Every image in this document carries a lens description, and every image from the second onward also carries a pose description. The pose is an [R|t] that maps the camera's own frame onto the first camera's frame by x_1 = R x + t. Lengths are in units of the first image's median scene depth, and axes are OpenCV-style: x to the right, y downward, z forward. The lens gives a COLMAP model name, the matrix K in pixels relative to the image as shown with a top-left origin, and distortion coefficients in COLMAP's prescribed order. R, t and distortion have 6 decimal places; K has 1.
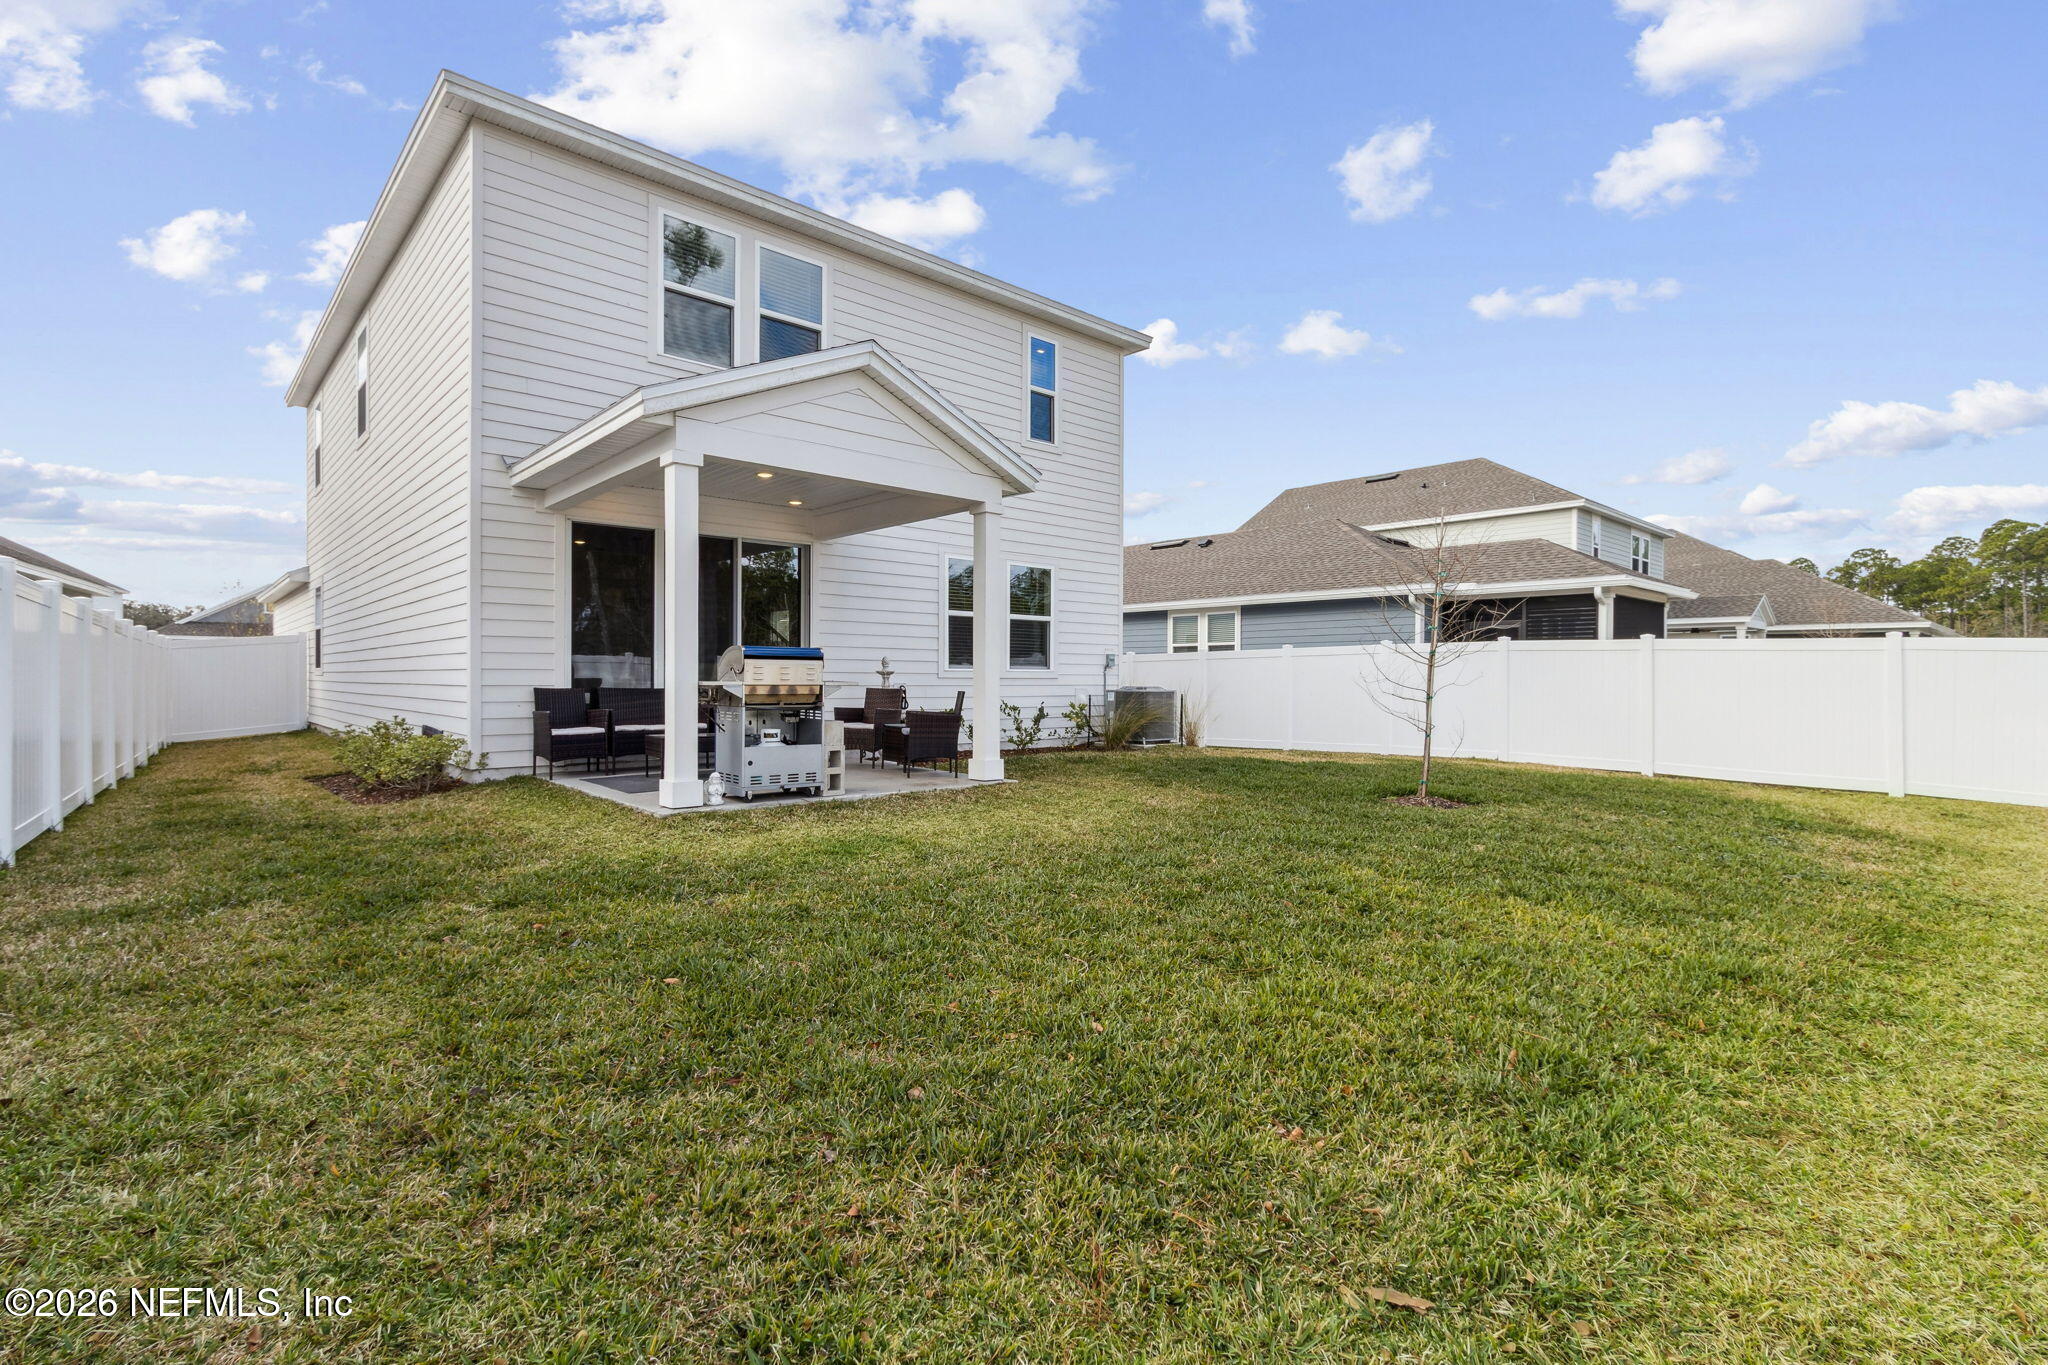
lens RADIAL K [[946.7, 0, 1024.0], [0, 946.7, 682.5], [0, 0, 1]] dist [-0.000254, 0.000030]
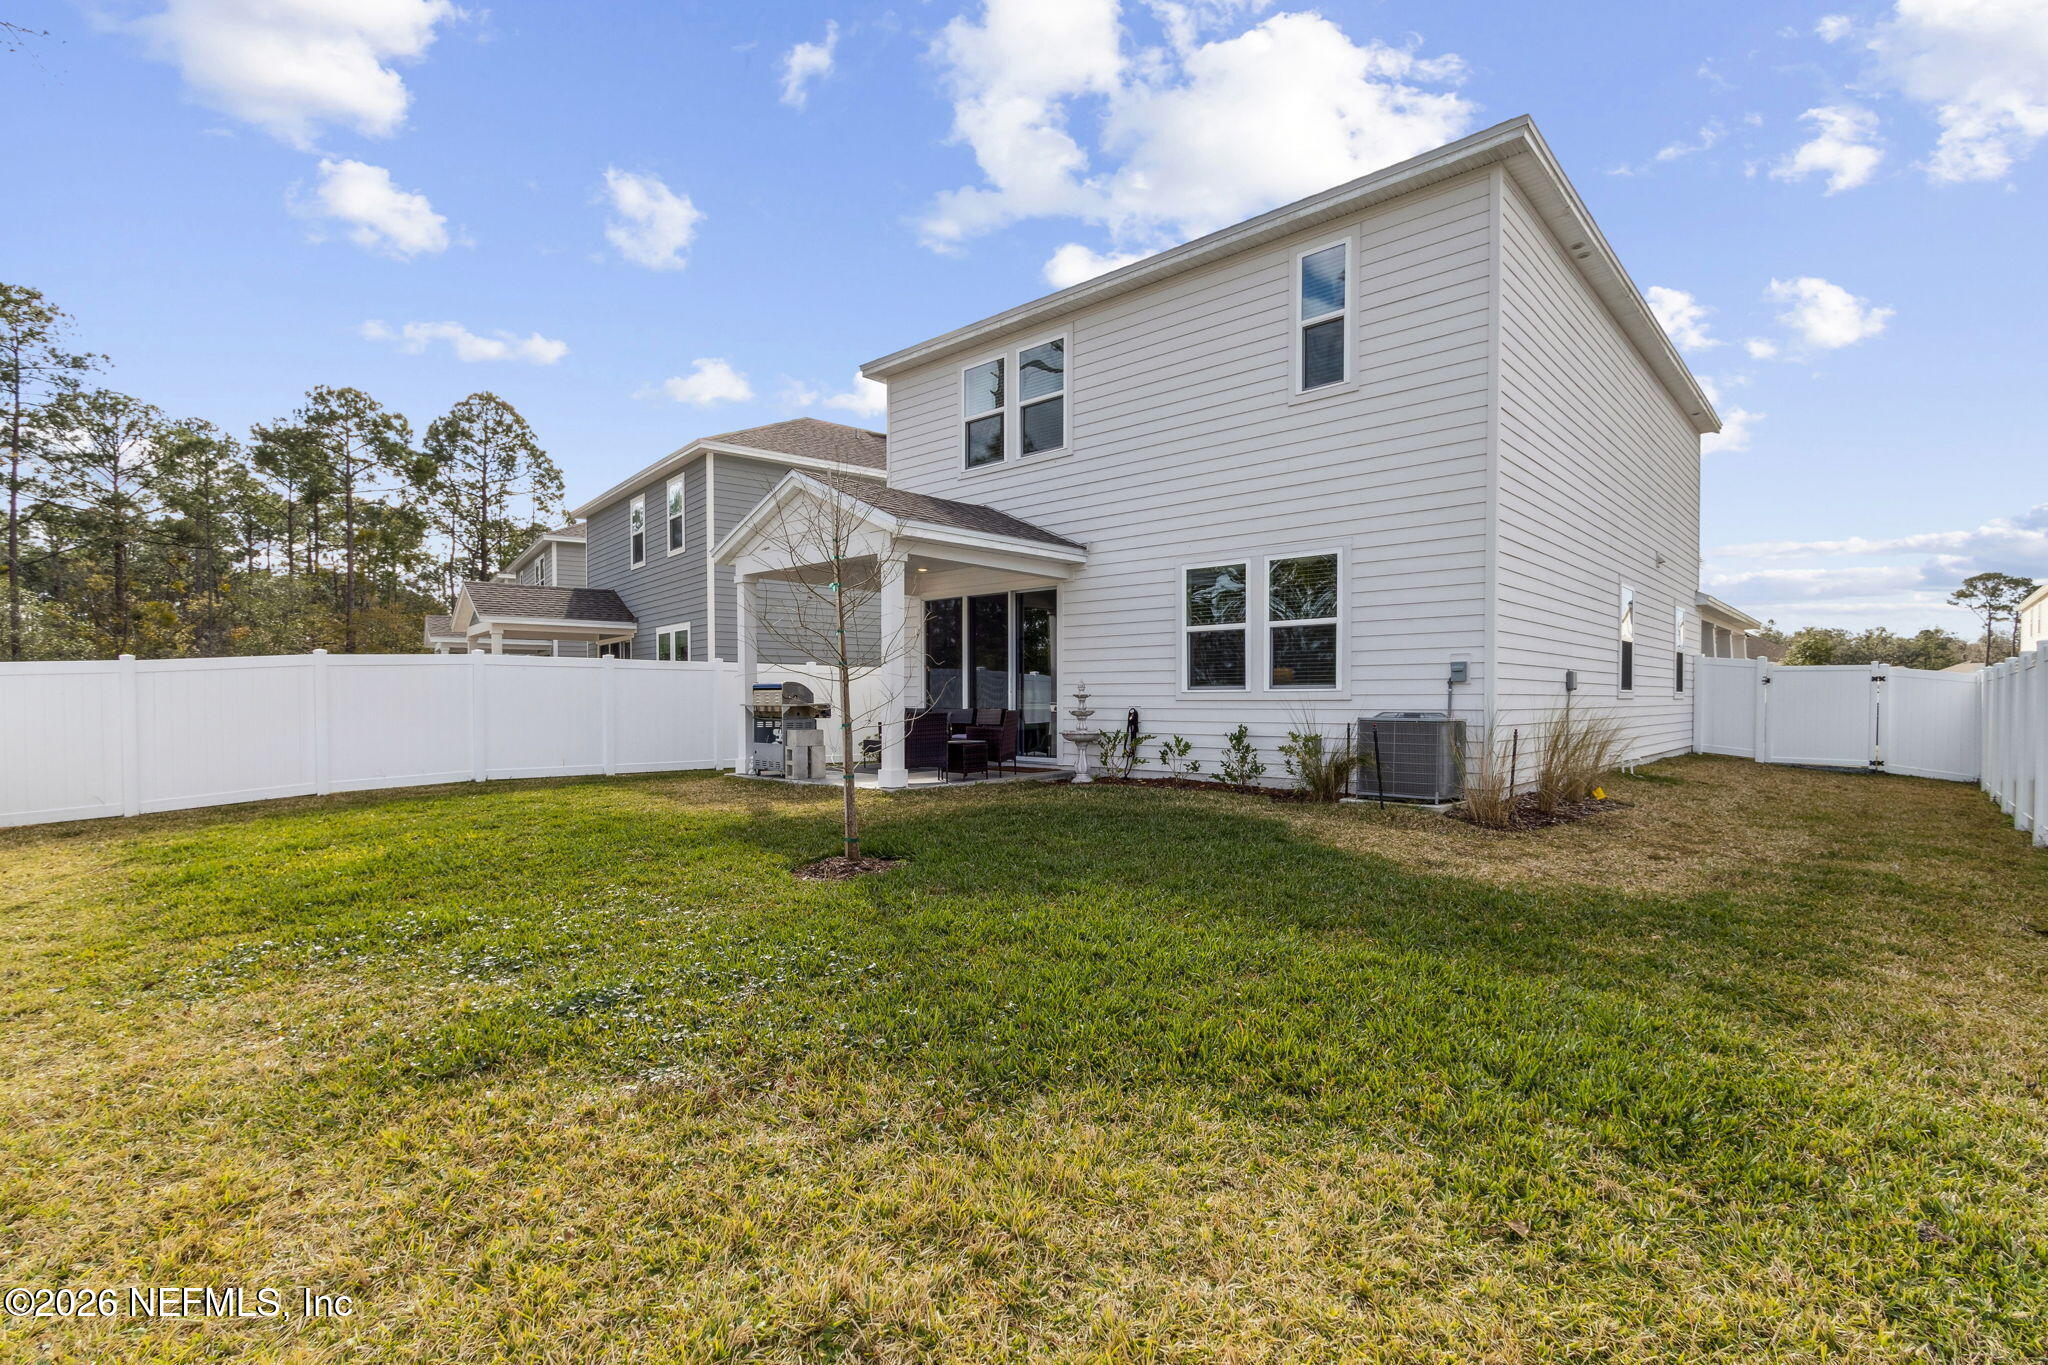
lens RADIAL K [[946.7, 0, 1024.0], [0, 946.7, 682.5], [0, 0, 1]] dist [-0.000254, 0.000030]
pose [[0.082528, -0.018311, -0.996421, 0.819342], [-0.002489, 0.999824, -0.018579, -0.004427], [0.996586, 0.004013, 0.082468, 0.766859]]
